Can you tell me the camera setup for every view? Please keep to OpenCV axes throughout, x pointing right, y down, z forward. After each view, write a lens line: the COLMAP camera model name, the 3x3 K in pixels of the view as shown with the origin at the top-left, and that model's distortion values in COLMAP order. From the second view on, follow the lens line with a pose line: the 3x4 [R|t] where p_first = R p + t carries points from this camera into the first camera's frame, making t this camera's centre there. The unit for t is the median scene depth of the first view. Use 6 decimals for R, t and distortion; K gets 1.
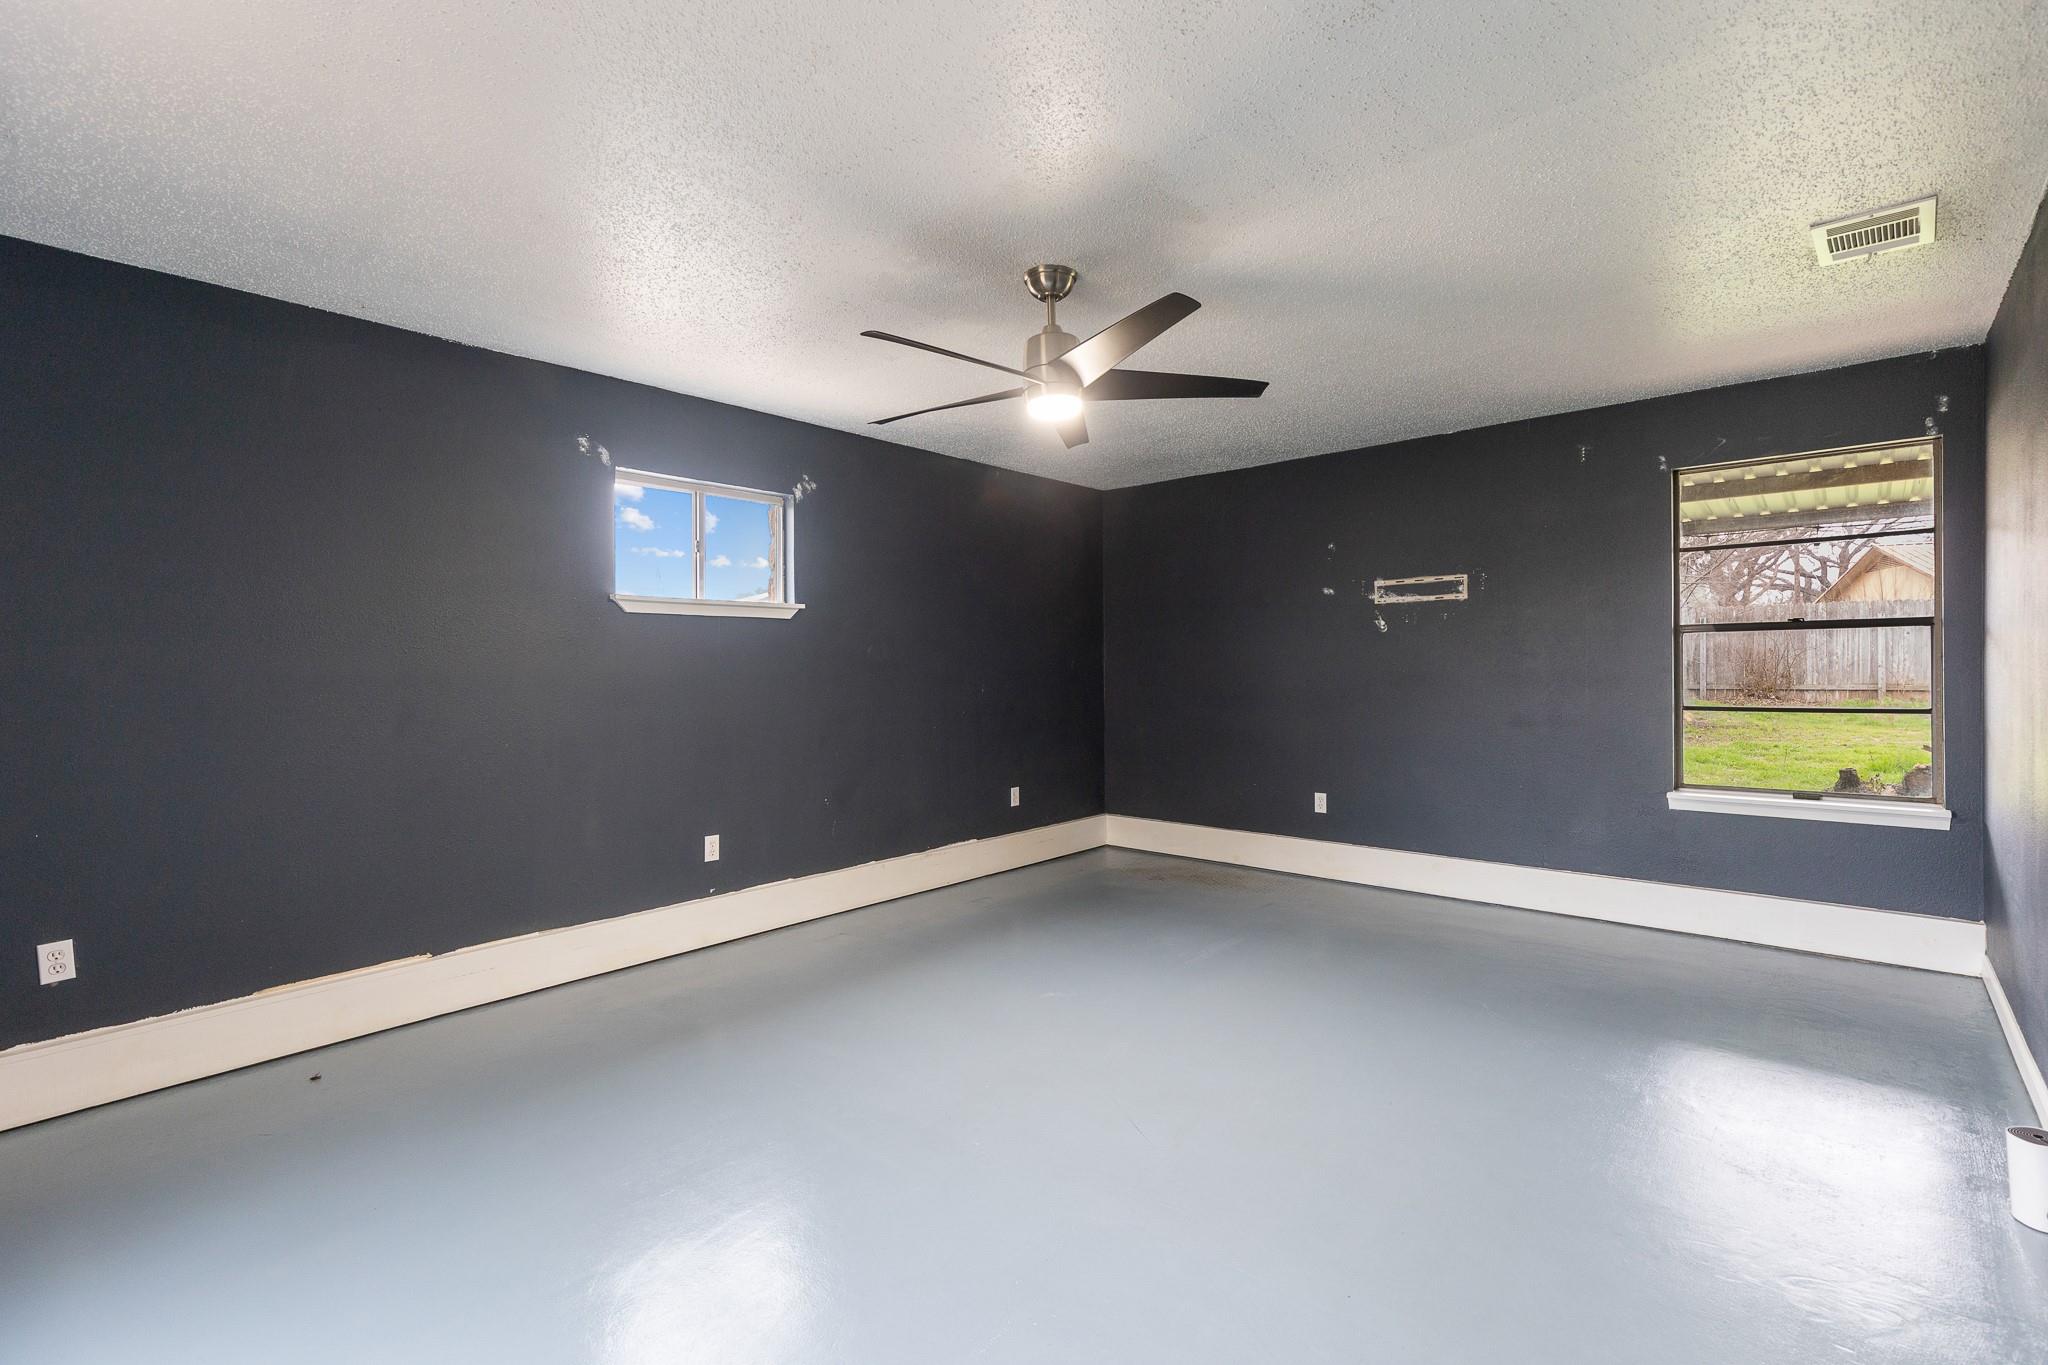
lens RADIAL K [[929.7, 0, 1020.4], [0, 929.7, 669.2], [0, 0, 1]] dist [0.012226, -0.003193]
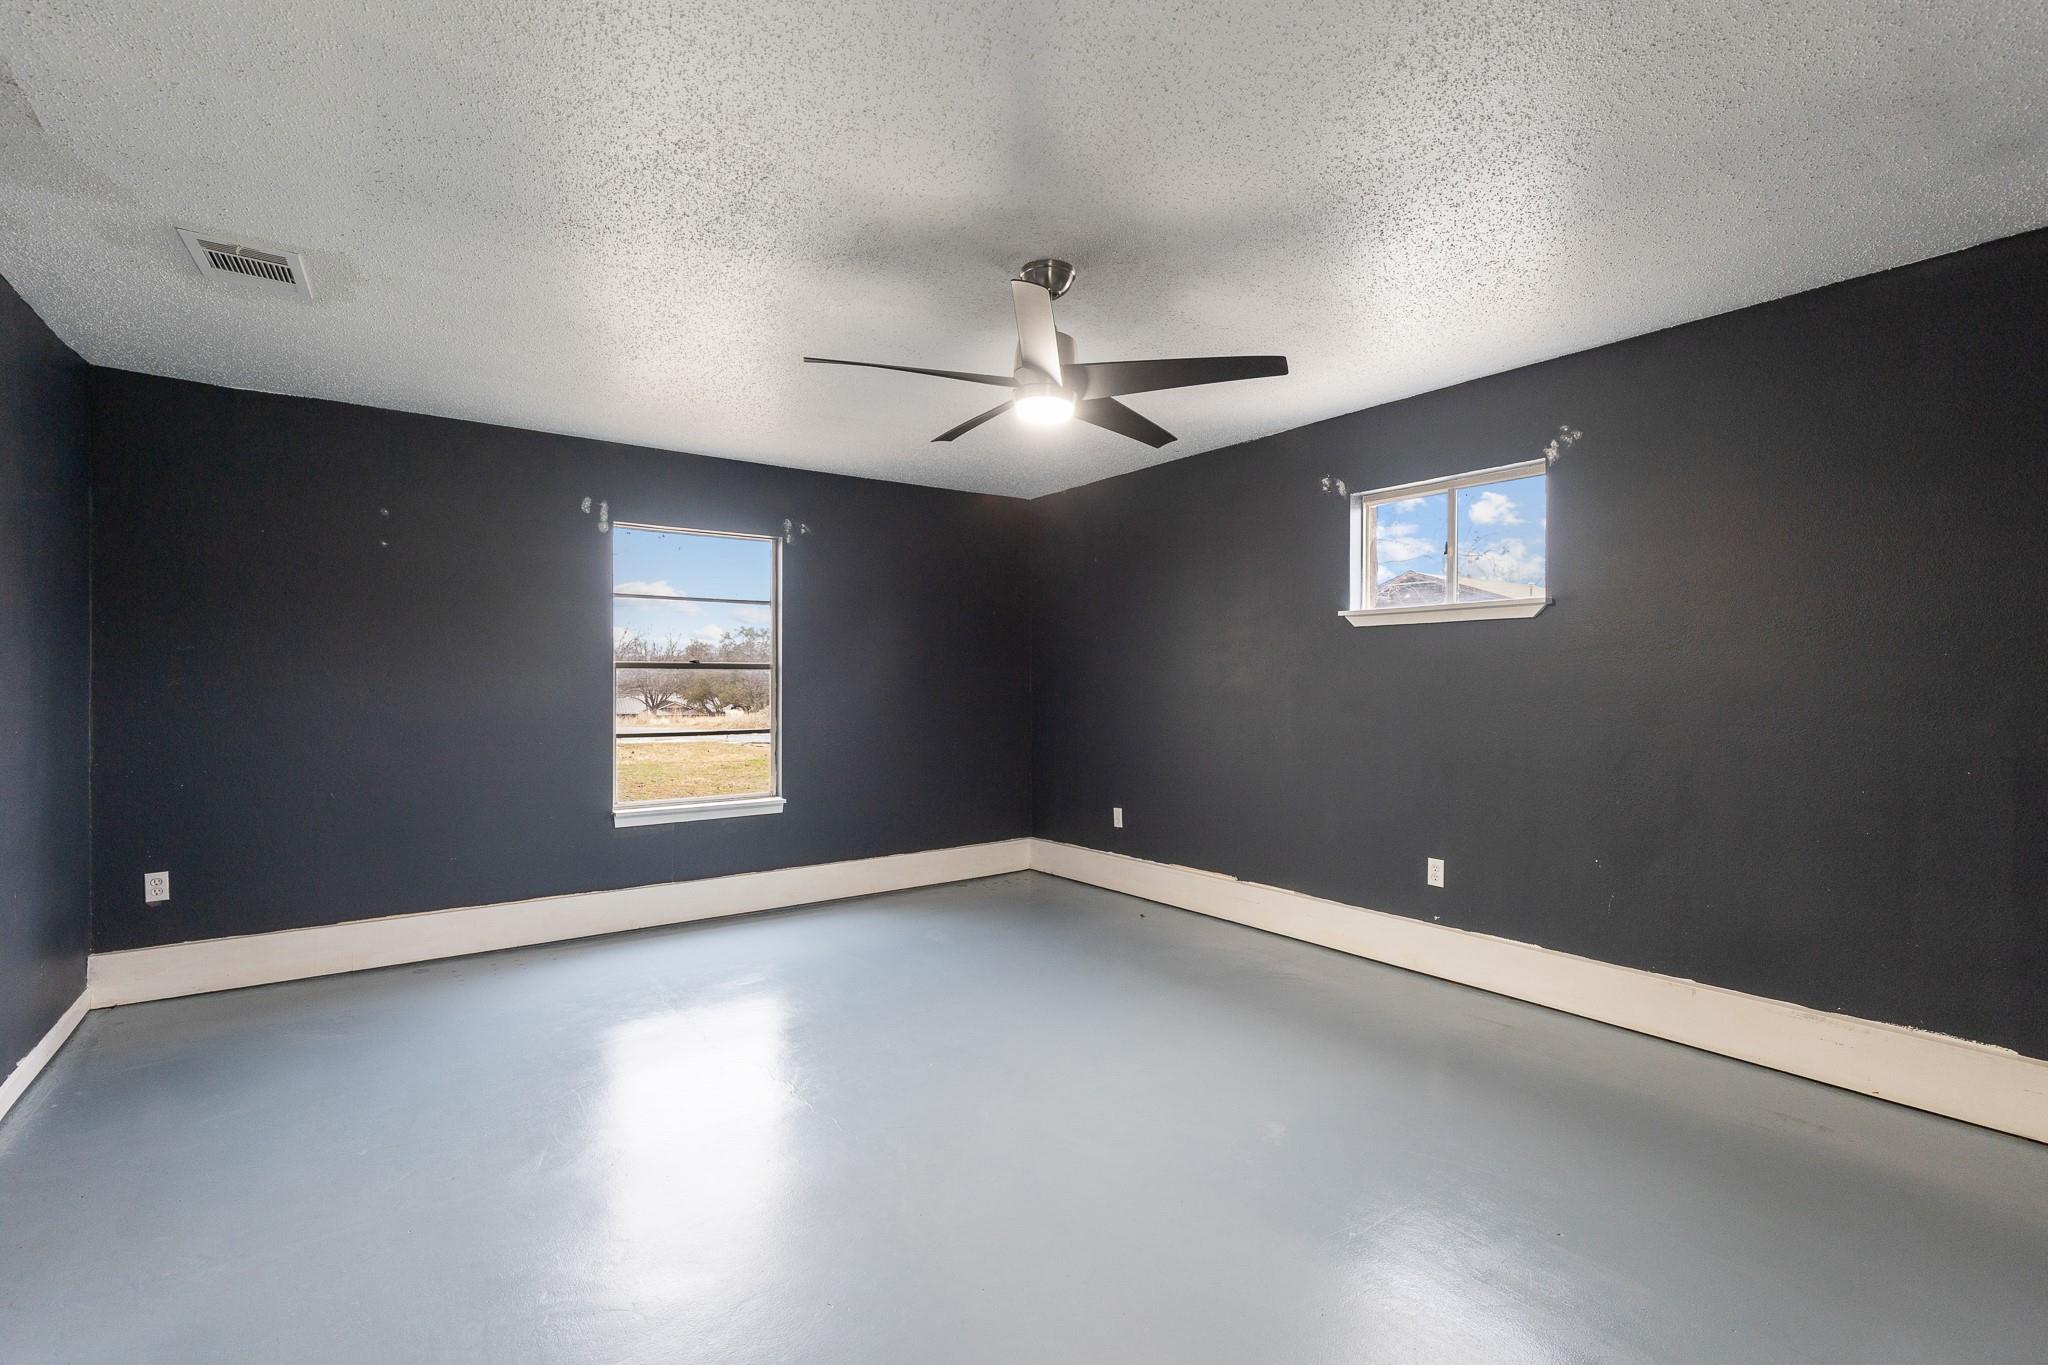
lens RADIAL K [[929.7, 0, 1020.6], [0, 929.7, 686.7], [0, 0, 1]] dist [0.012226, -0.003193]
pose [[-0.219560, 0.011839, -0.975527, 0.665687], [-0.002533, 0.999916, 0.012705, -0.003916], [0.975596, 0.005260, -0.219511, 0.798908]]
